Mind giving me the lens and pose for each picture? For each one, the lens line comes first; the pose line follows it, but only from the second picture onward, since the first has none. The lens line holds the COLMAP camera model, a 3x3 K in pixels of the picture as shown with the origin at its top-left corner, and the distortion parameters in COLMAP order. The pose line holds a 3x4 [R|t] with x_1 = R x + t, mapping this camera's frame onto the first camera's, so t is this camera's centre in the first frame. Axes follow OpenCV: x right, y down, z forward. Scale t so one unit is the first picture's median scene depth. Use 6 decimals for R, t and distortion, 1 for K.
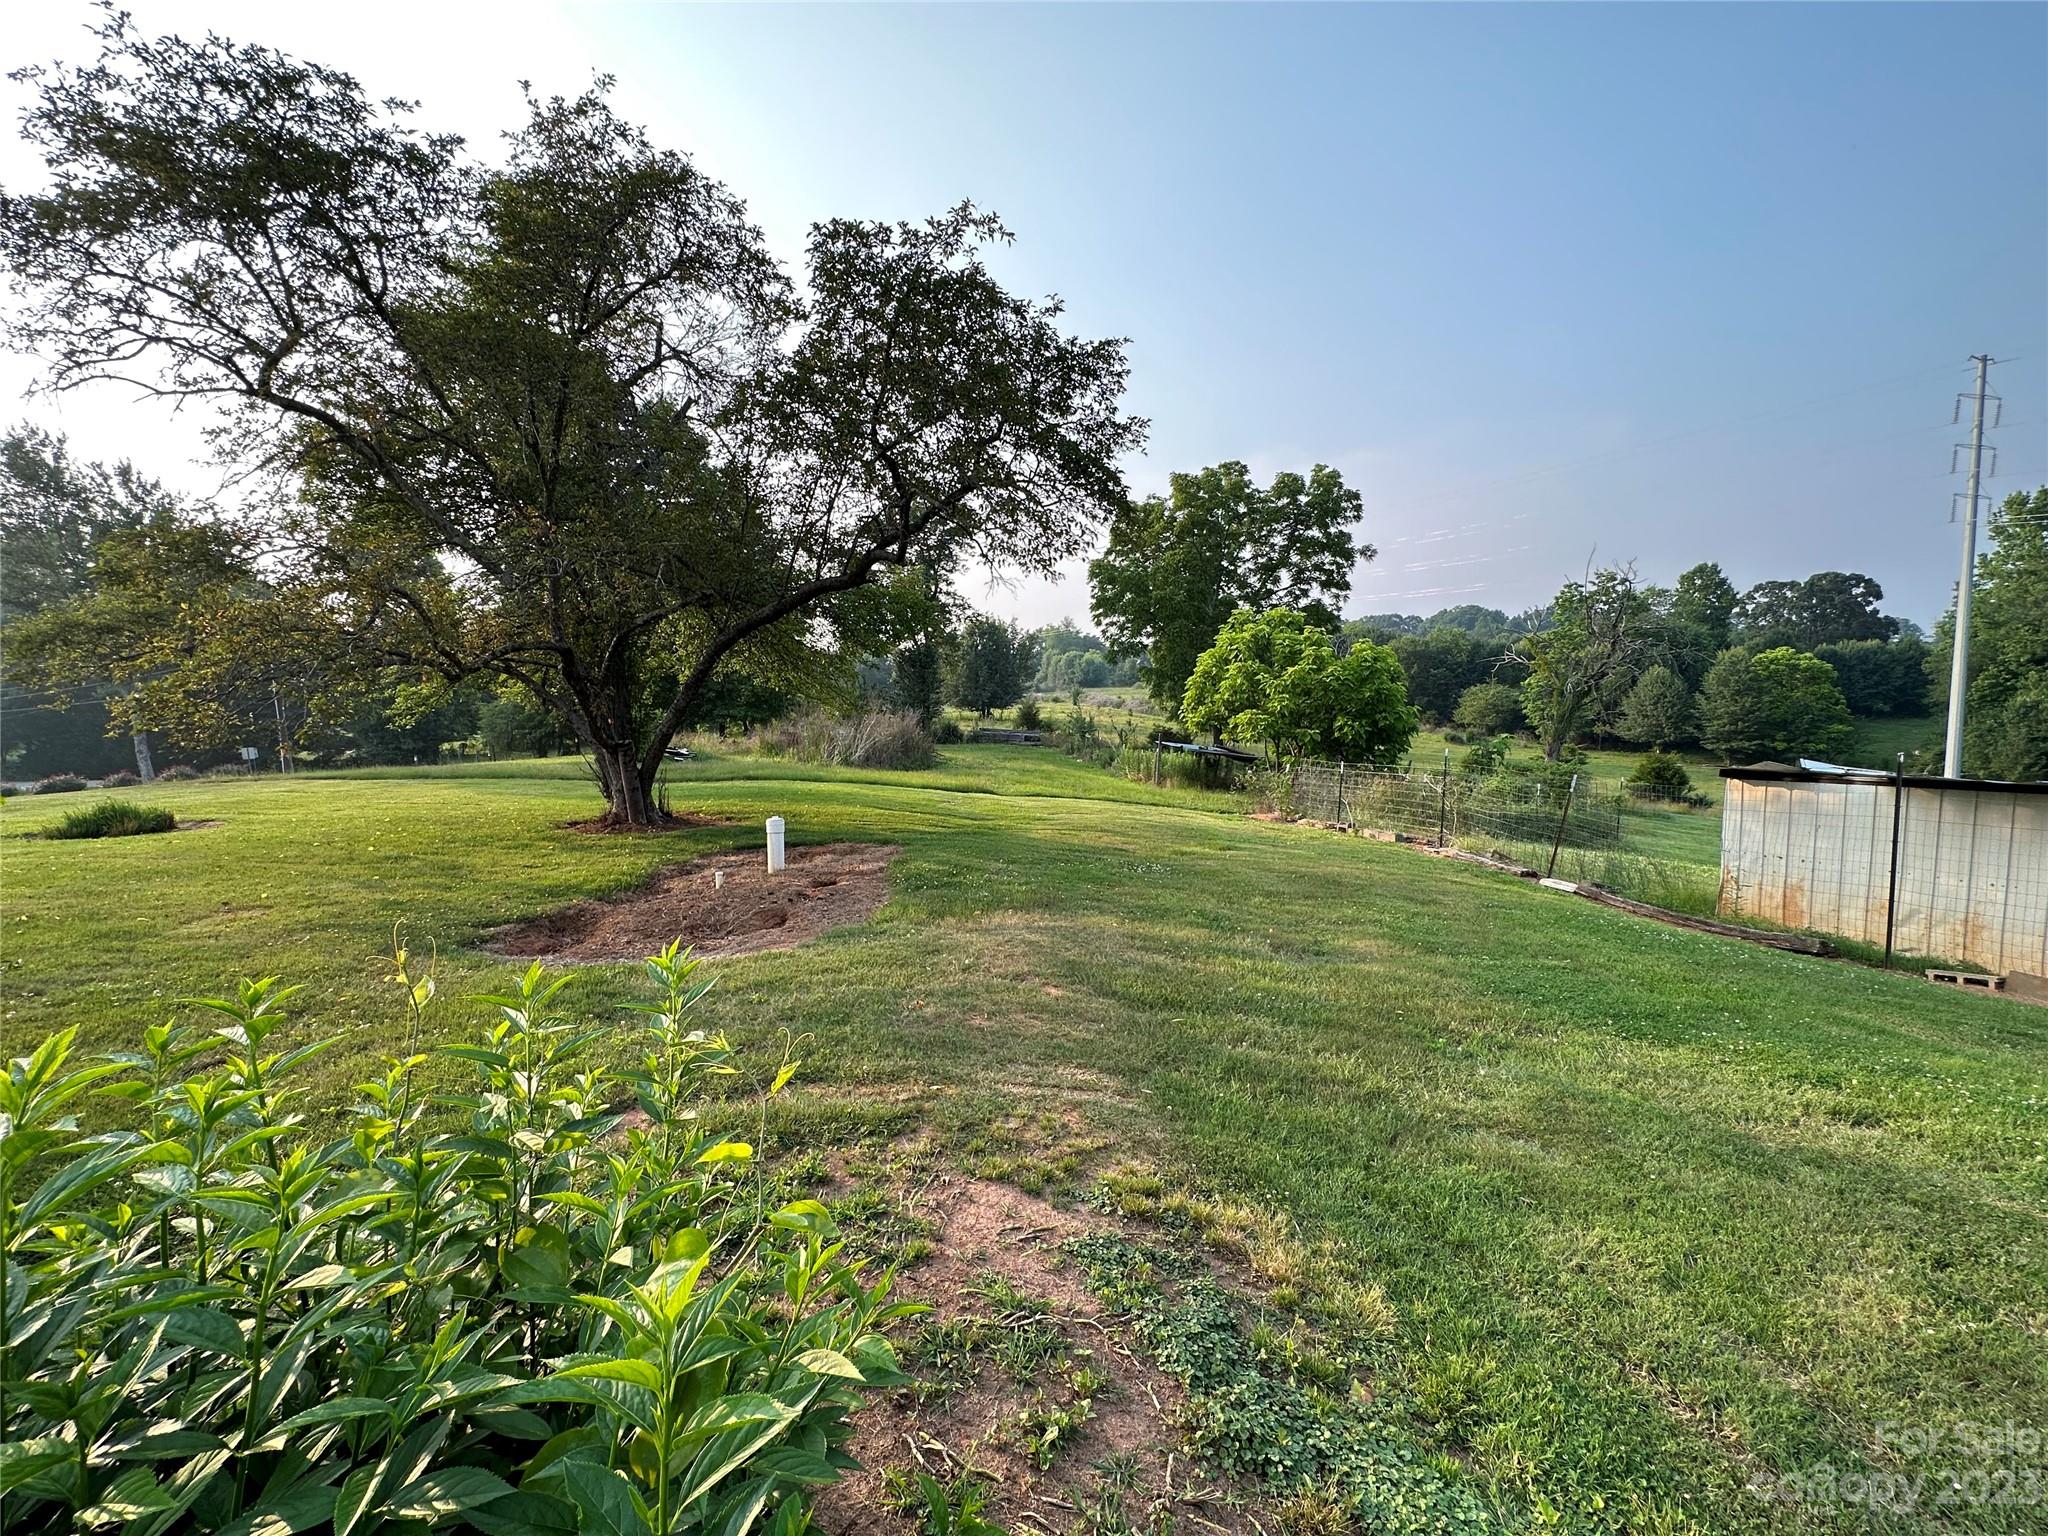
lens RADIAL K [[815.6, 0, 1022.1], [0, 815.6, 763.0], [0, 0, 1]] dist [-0.000719, 0.000101]
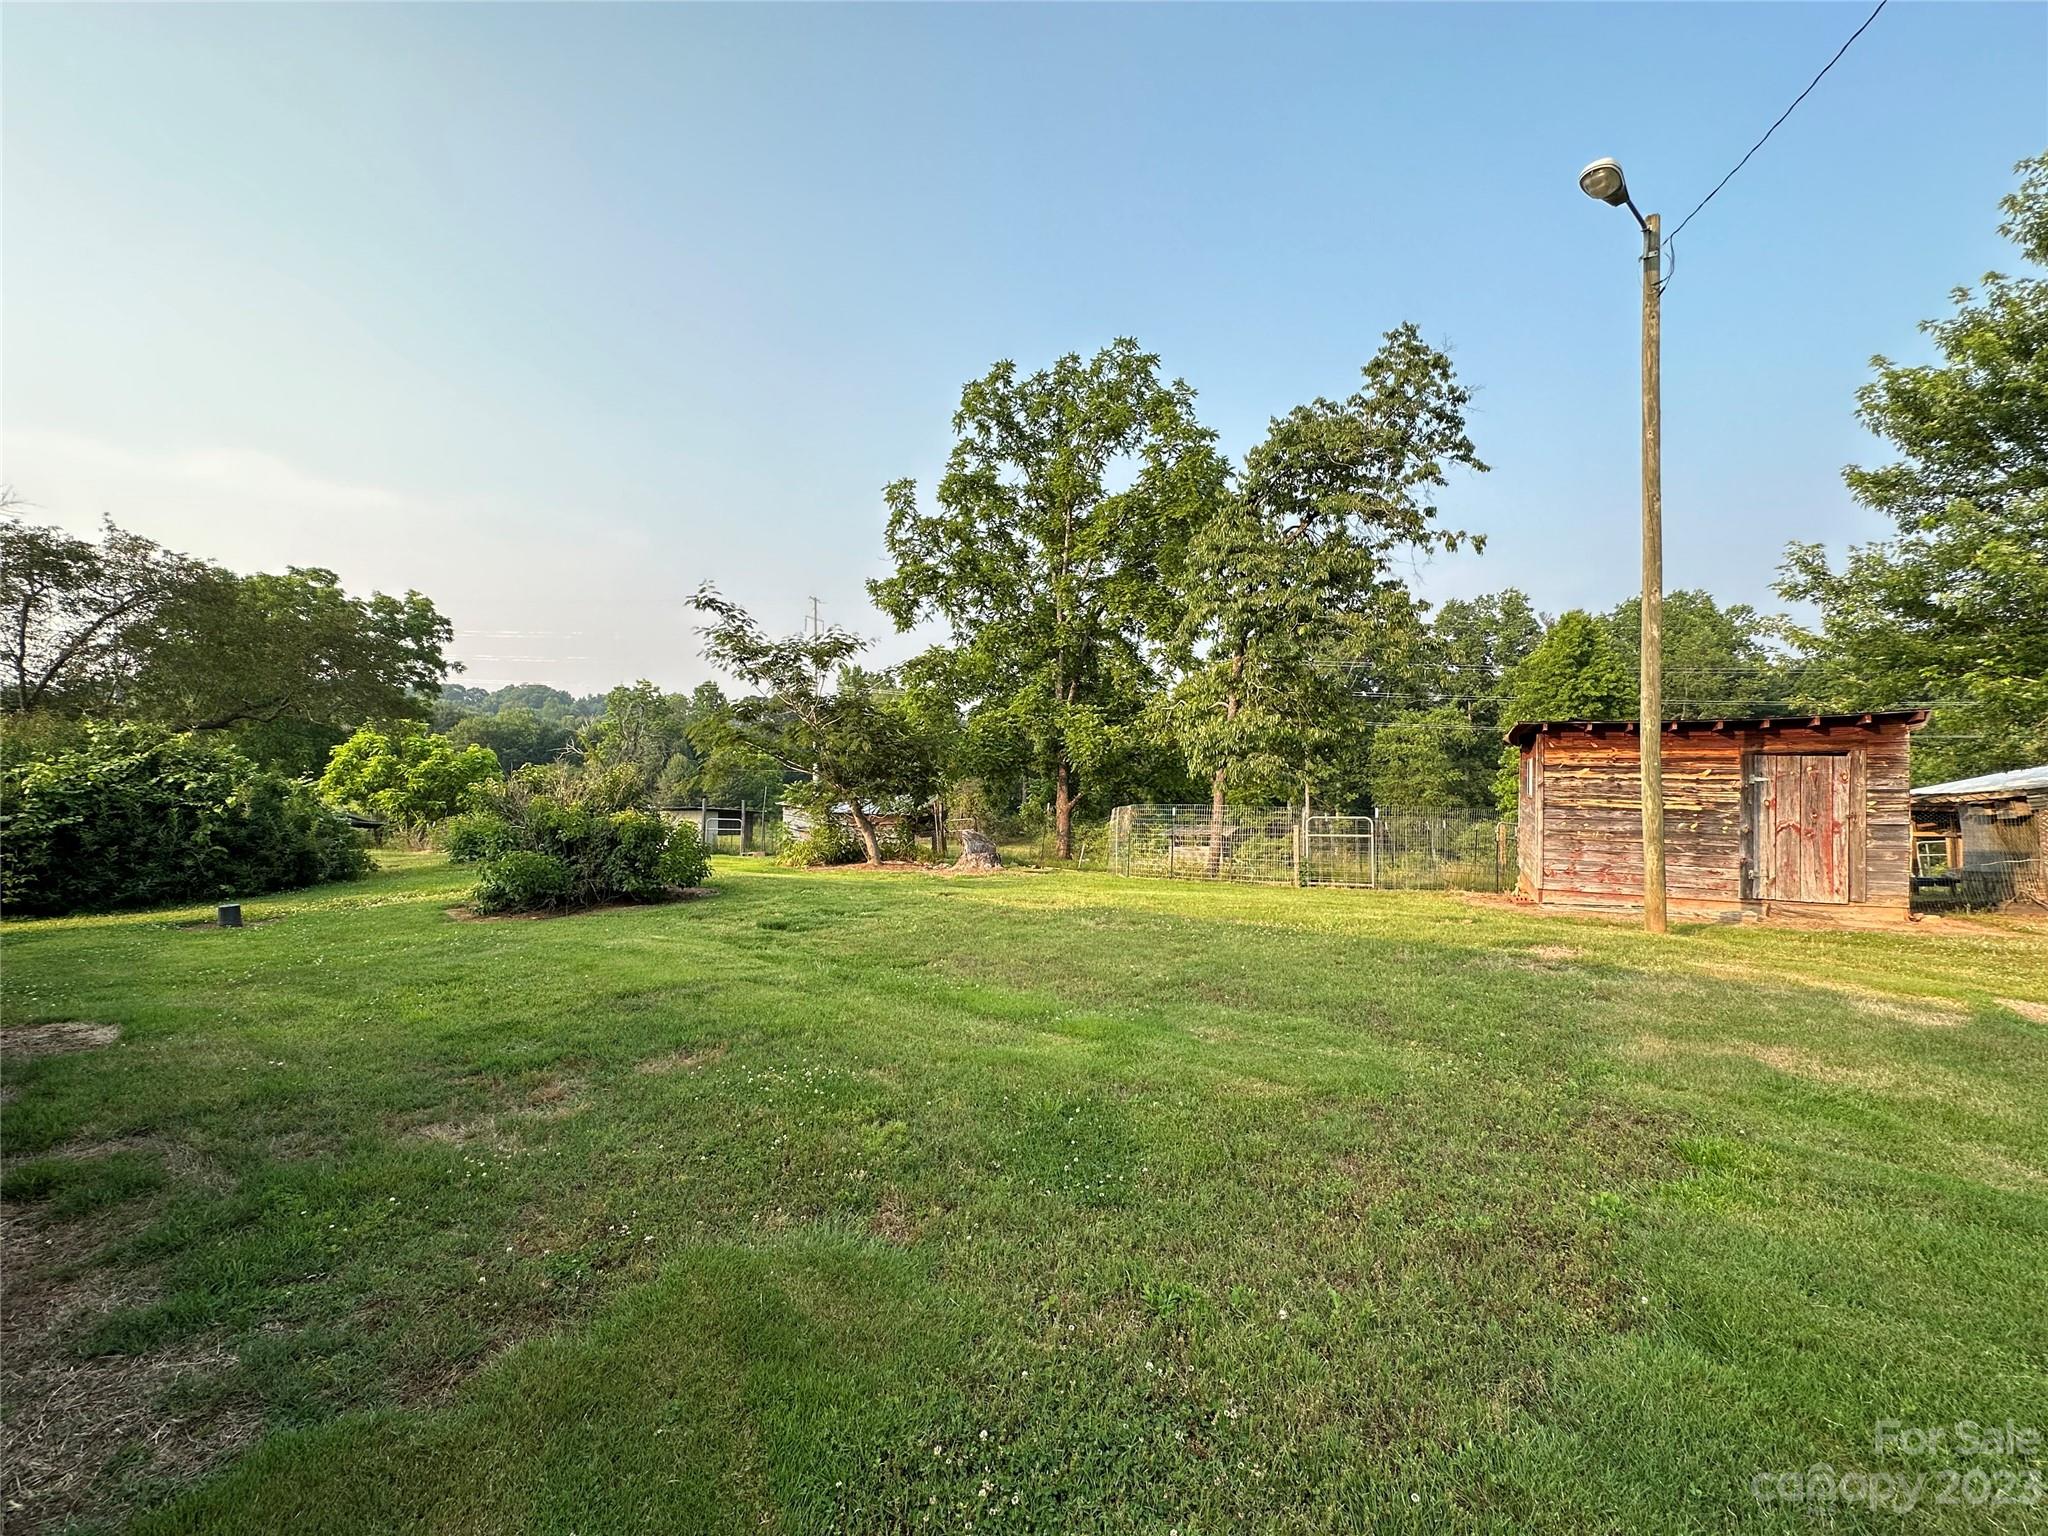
lens RADIAL K [[815.6, 0, 1022.0], [0, 815.6, 768.9], [0, 0, 1]] dist [-0.000719, 0.000101]
pose [[0.510504, 0.013930, 0.859762, -0.214726], [0.059031, 0.996942, -0.051204, 0.021675], [-0.857847, 0.076893, 0.508121, -0.386600]]
